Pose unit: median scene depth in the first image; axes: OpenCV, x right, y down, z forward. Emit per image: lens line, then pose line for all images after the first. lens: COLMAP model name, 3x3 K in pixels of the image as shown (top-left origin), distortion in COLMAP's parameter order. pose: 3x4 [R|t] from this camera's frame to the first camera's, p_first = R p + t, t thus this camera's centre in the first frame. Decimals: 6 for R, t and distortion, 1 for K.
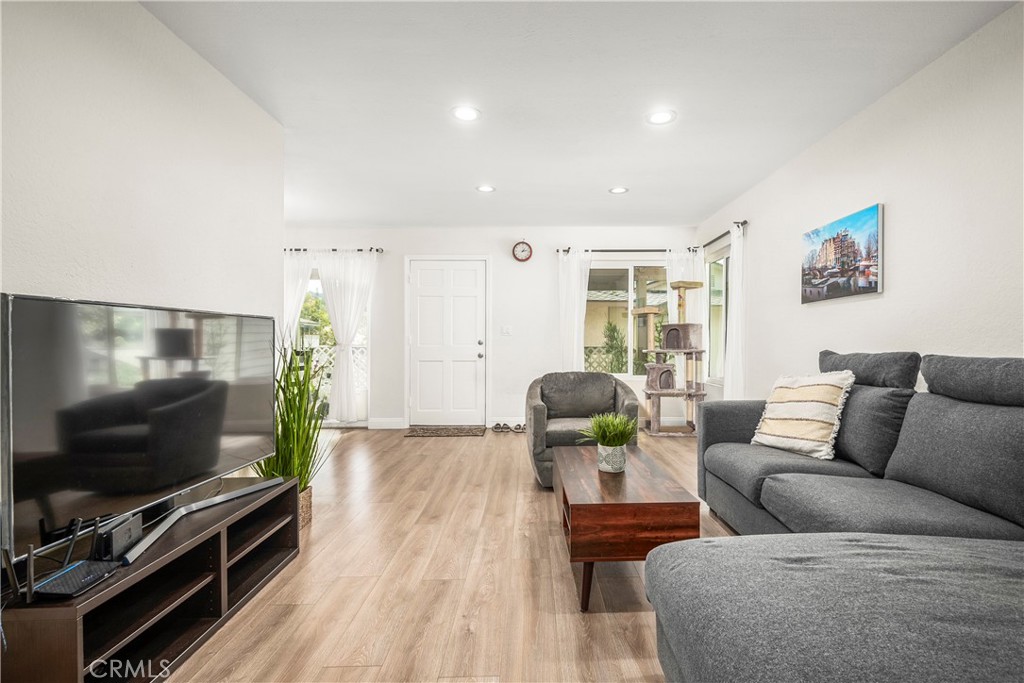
lens RADIAL K [[464.8, 0, 534.7], [0, 464.8, 342.9], [0, 0, 1]] dist [0.000201, -0.000020]
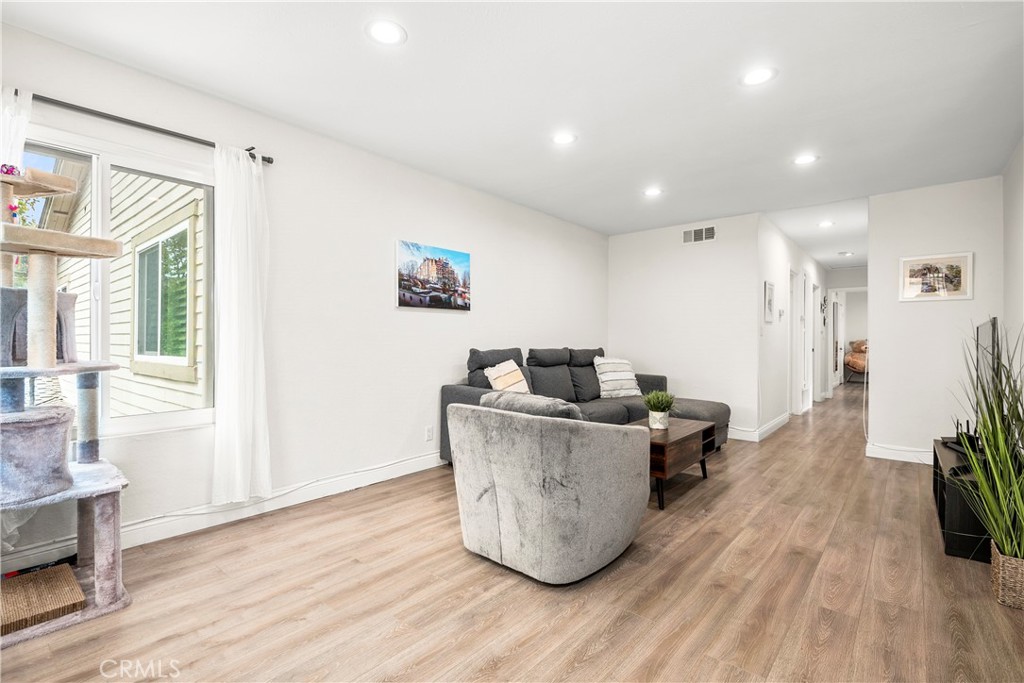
lens RADIAL K [[471.0, 0, 512.0], [0, 471.0, 341.5], [0, 0, 1]] dist [0.002535, -0.007434]
pose [[-0.750523, -0.003047, 0.660838, -0.374260], [-0.002753, 0.999995, 0.001485, -0.007959], [-0.660839, -0.000704, -0.750527, 1.904984]]
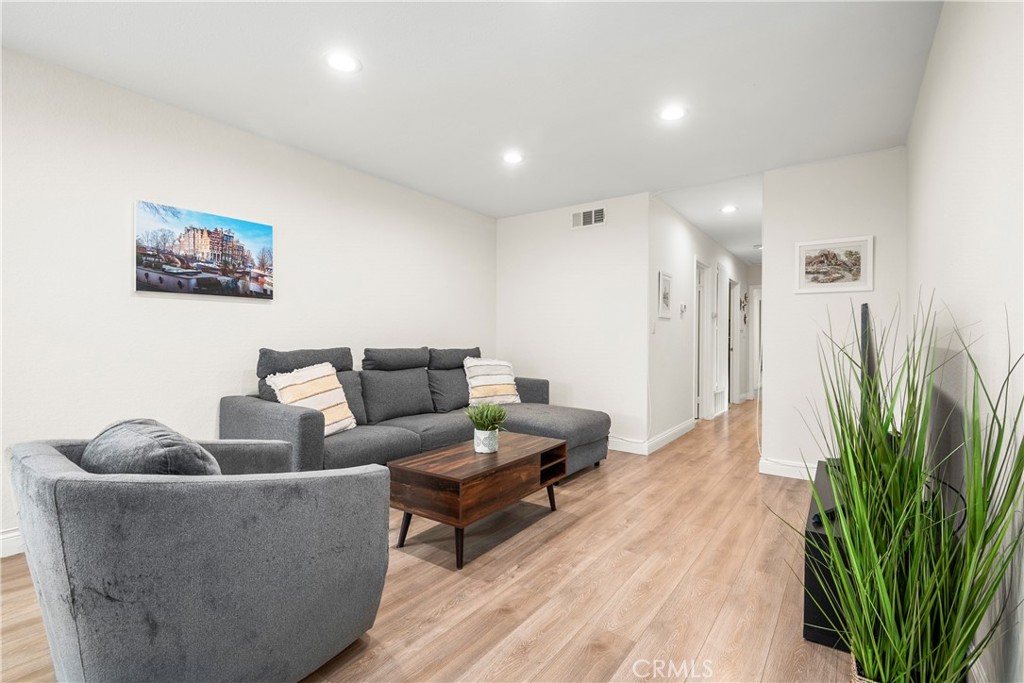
lens RADIAL K [[469.6, 0, 517.2], [0, 469.6, 343.1], [0, 0, 1]] dist [0.024242, -0.016017]
pose [[-0.807523, -0.008149, 0.589780, -0.459404], [-0.004712, 0.999962, 0.007364, -0.006920], [-0.589818, 0.003167, -0.807530, 1.474162]]
